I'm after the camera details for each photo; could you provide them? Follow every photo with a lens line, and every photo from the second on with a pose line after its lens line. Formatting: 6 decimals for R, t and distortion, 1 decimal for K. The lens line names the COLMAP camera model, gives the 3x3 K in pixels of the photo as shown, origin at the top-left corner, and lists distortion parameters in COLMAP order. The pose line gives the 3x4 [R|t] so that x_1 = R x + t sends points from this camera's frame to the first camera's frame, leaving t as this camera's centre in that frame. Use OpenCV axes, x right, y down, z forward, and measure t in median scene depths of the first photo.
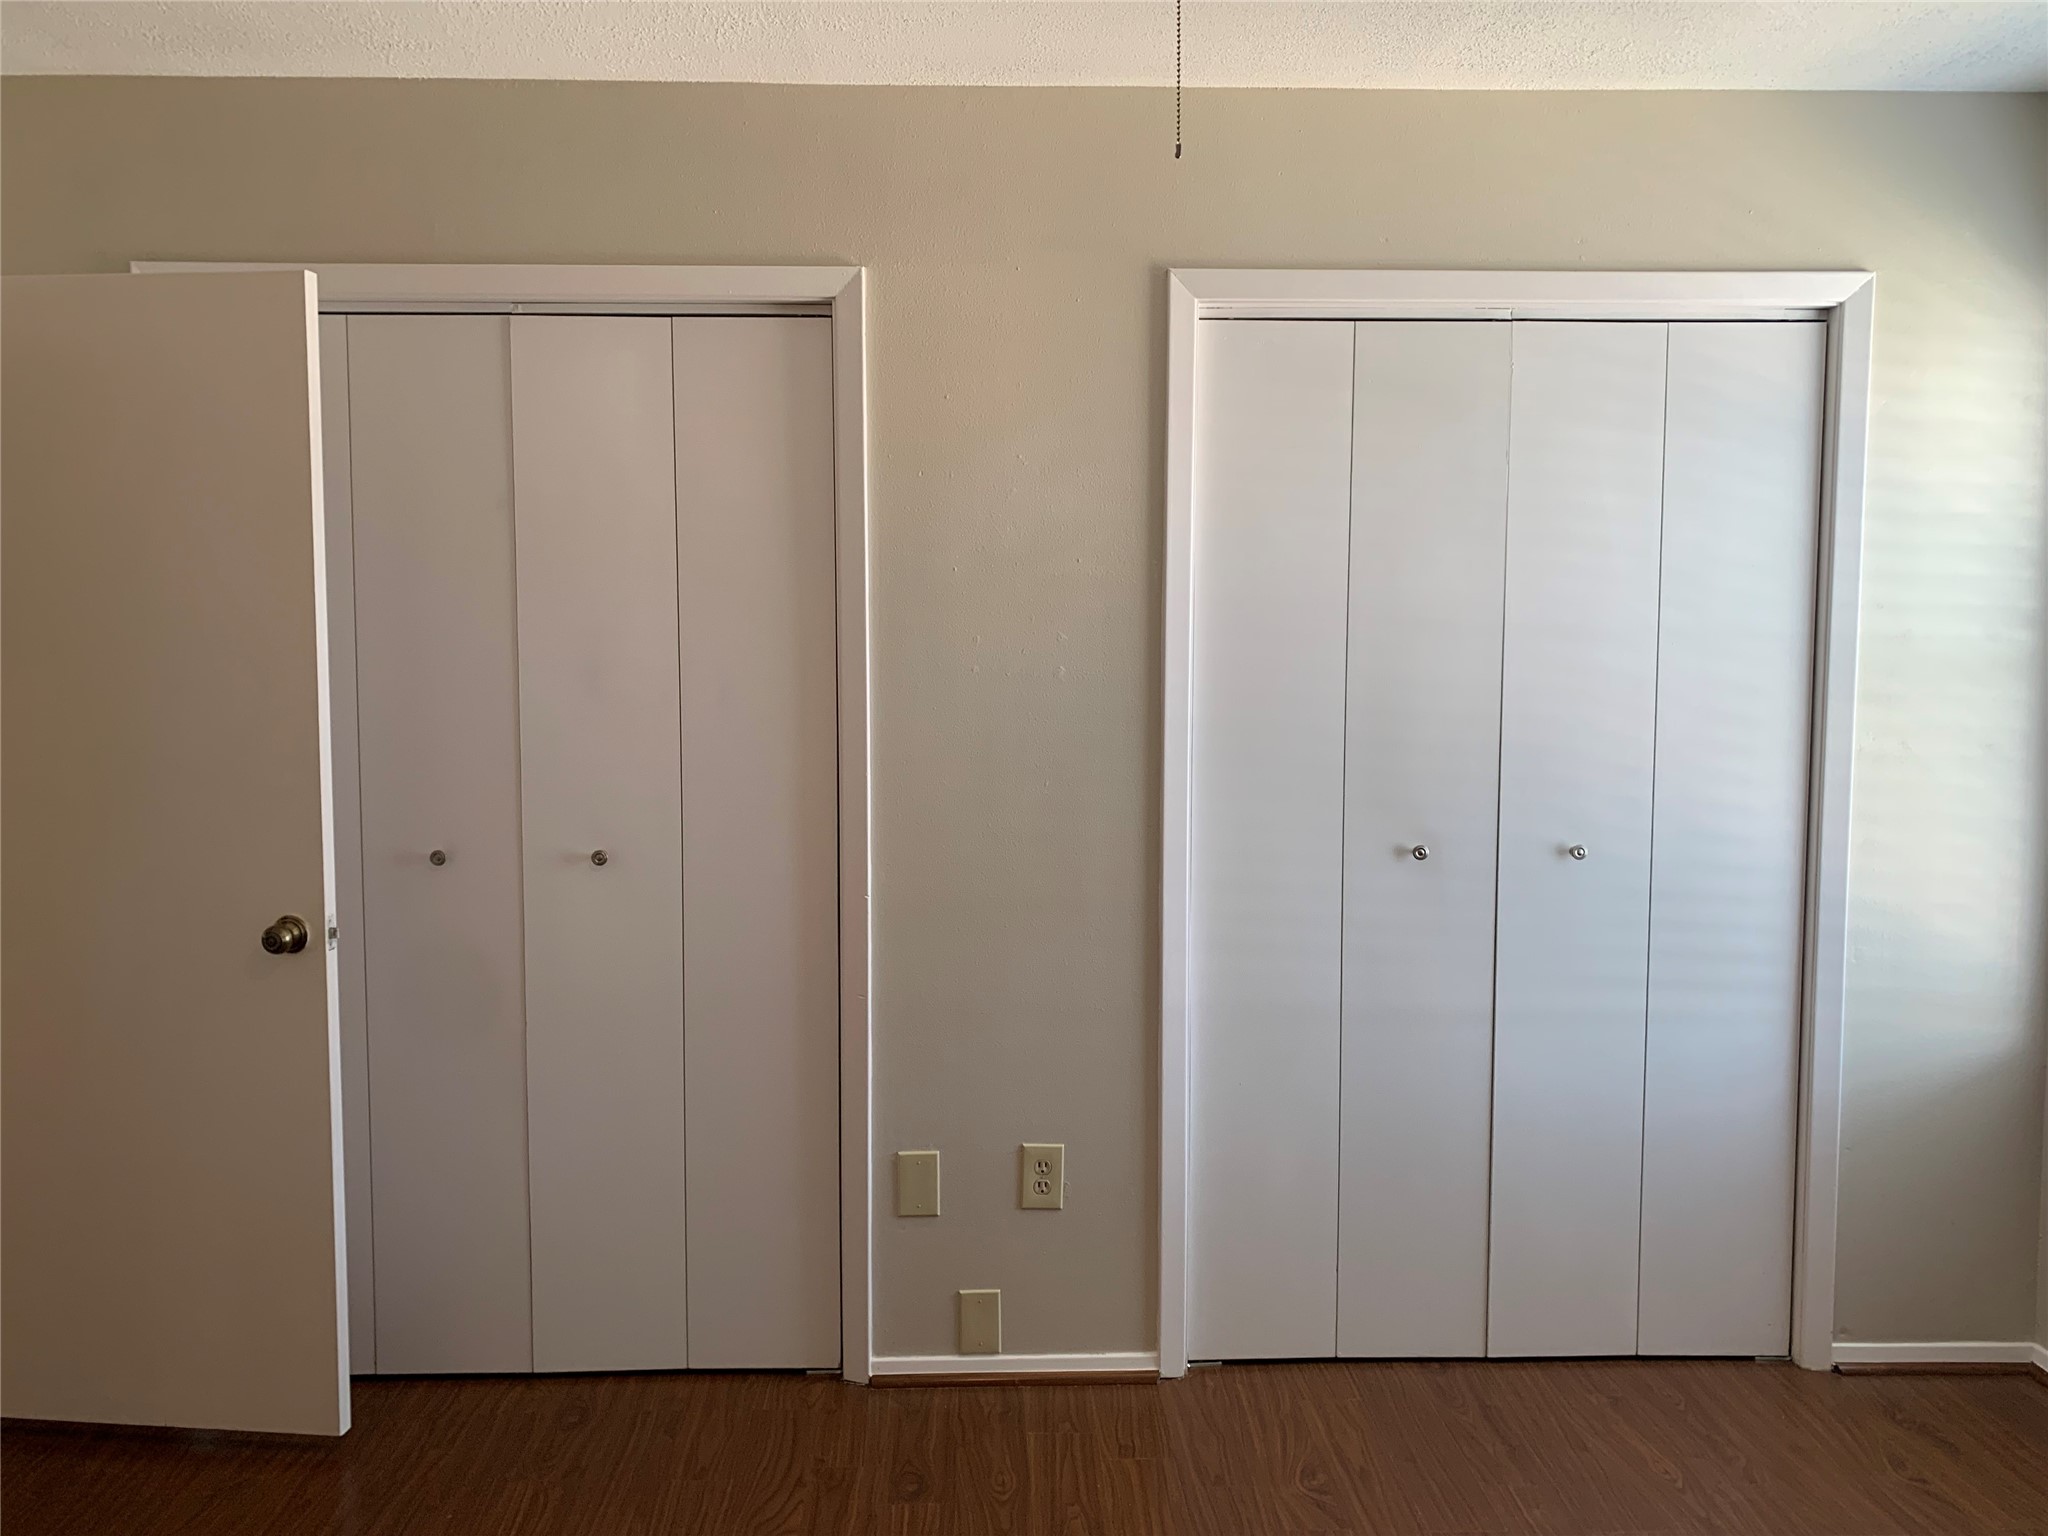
lens RADIAL K [[1583.9, 0, 1024.2], [0, 1583.9, 756.2], [0, 0, 1]] dist [0.014957, -0.007347]
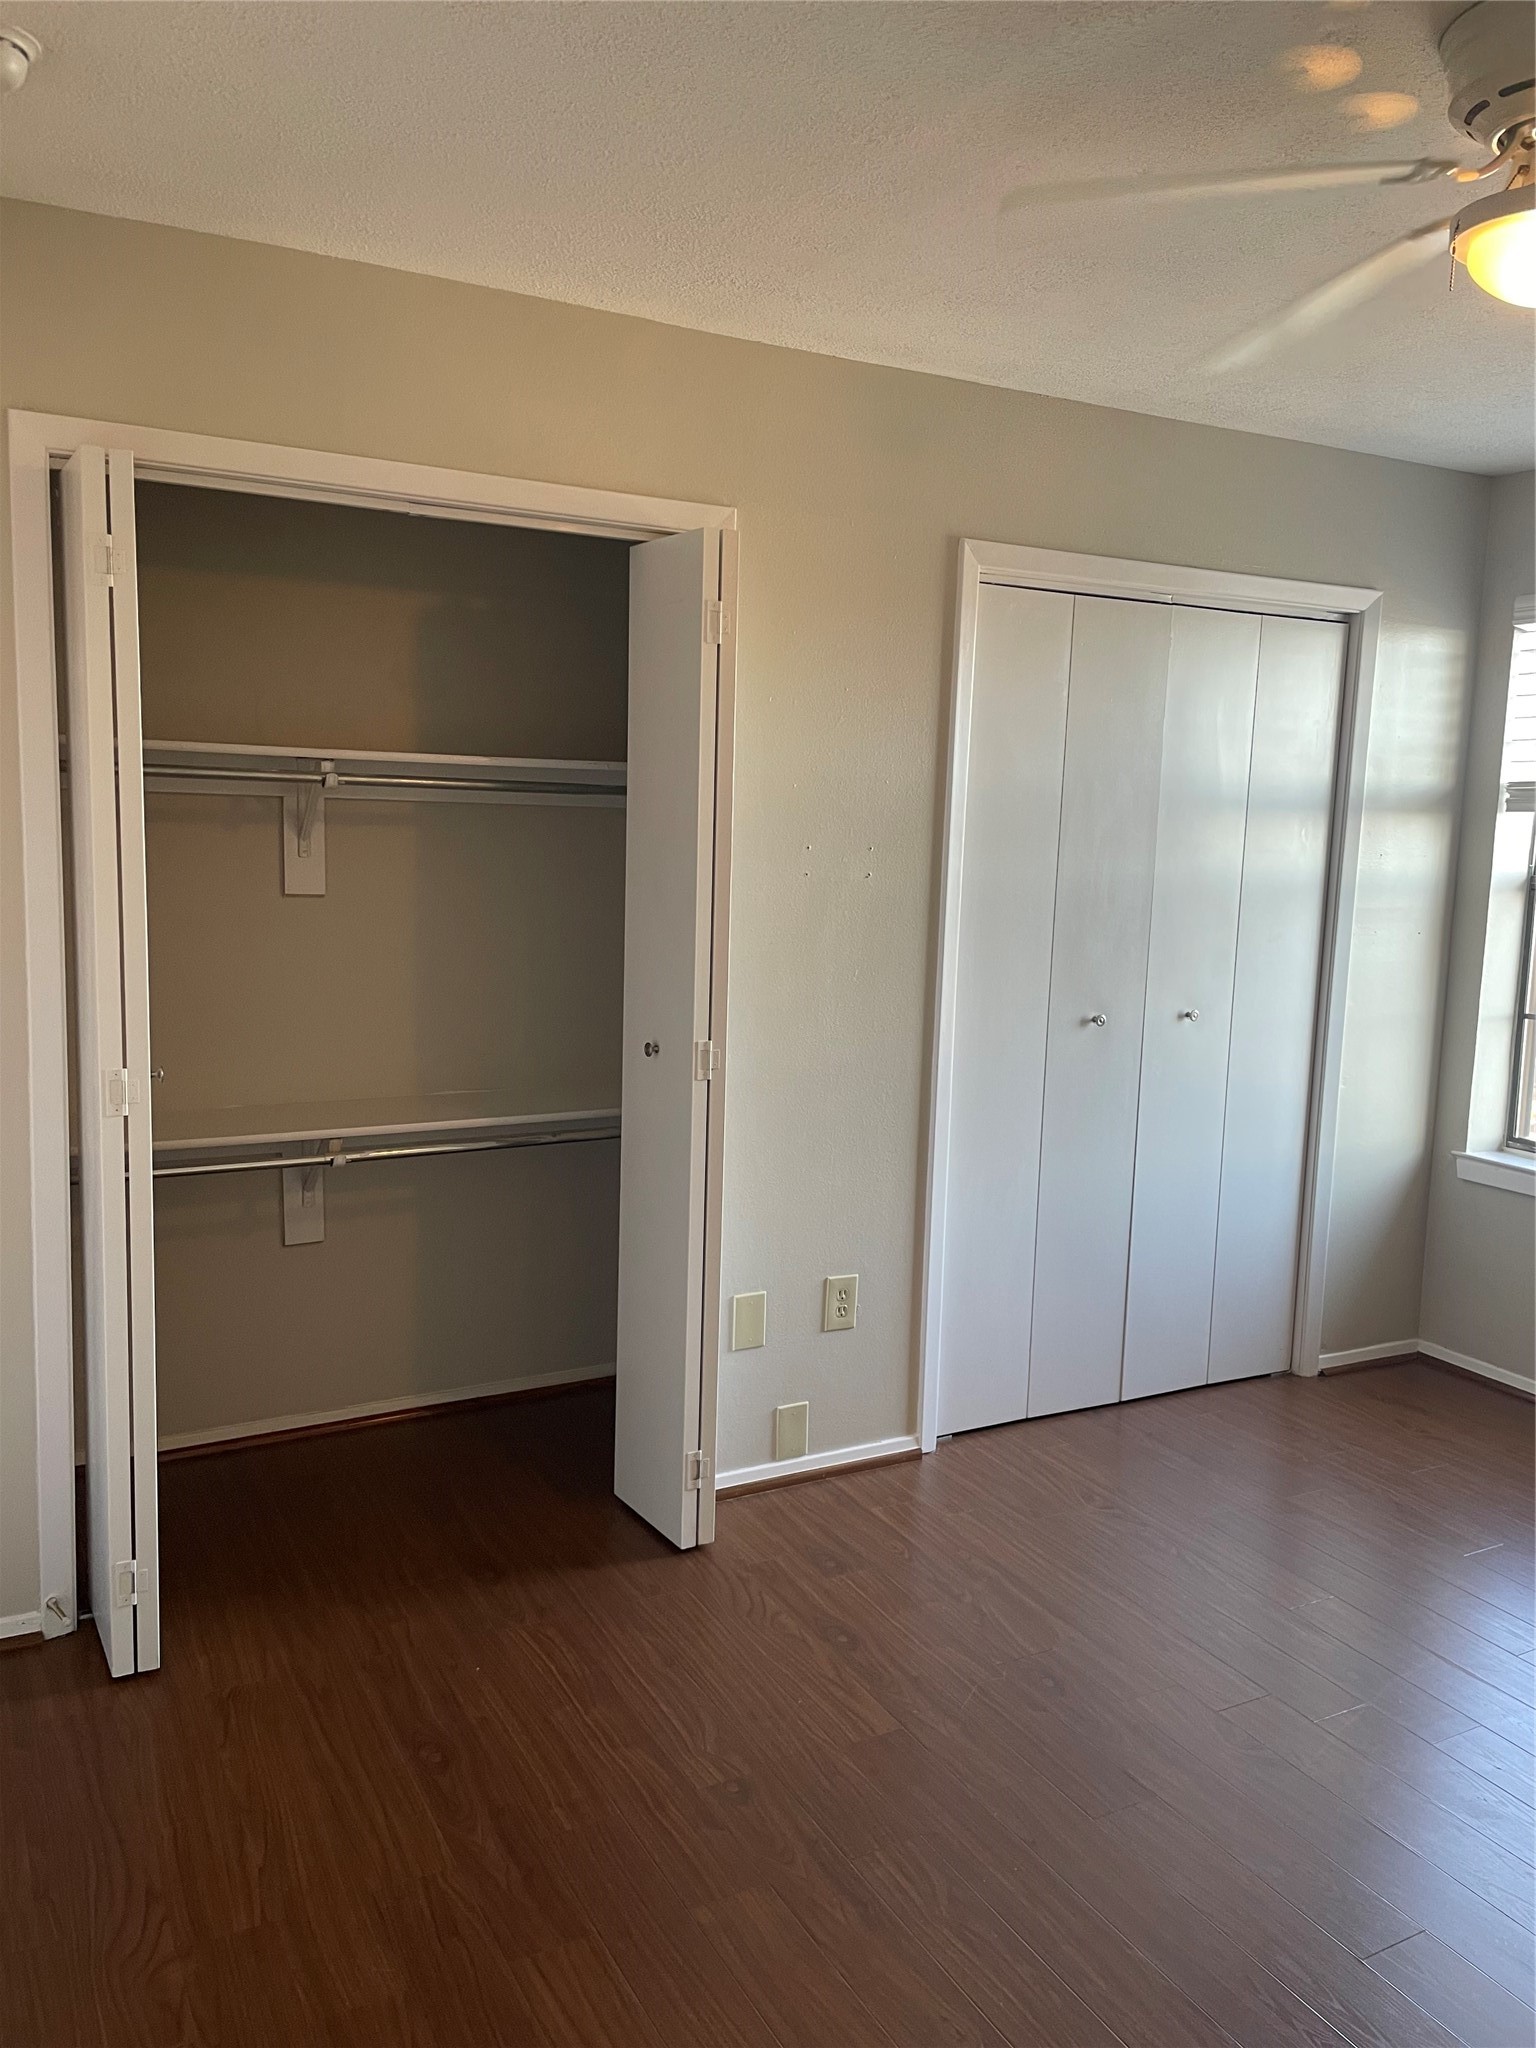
lens RADIAL K [[1537.5, 0, 768.4], [0, 1537.5, 1035.3], [0, 0, 1]] dist [0.028832, -0.002142]
pose [[0.898070, -0.038209, 0.438190, -0.531409], [0.008393, 0.997527, 0.069780, -0.015412], [-0.439772, -0.058990, 0.896170, 0.002683]]
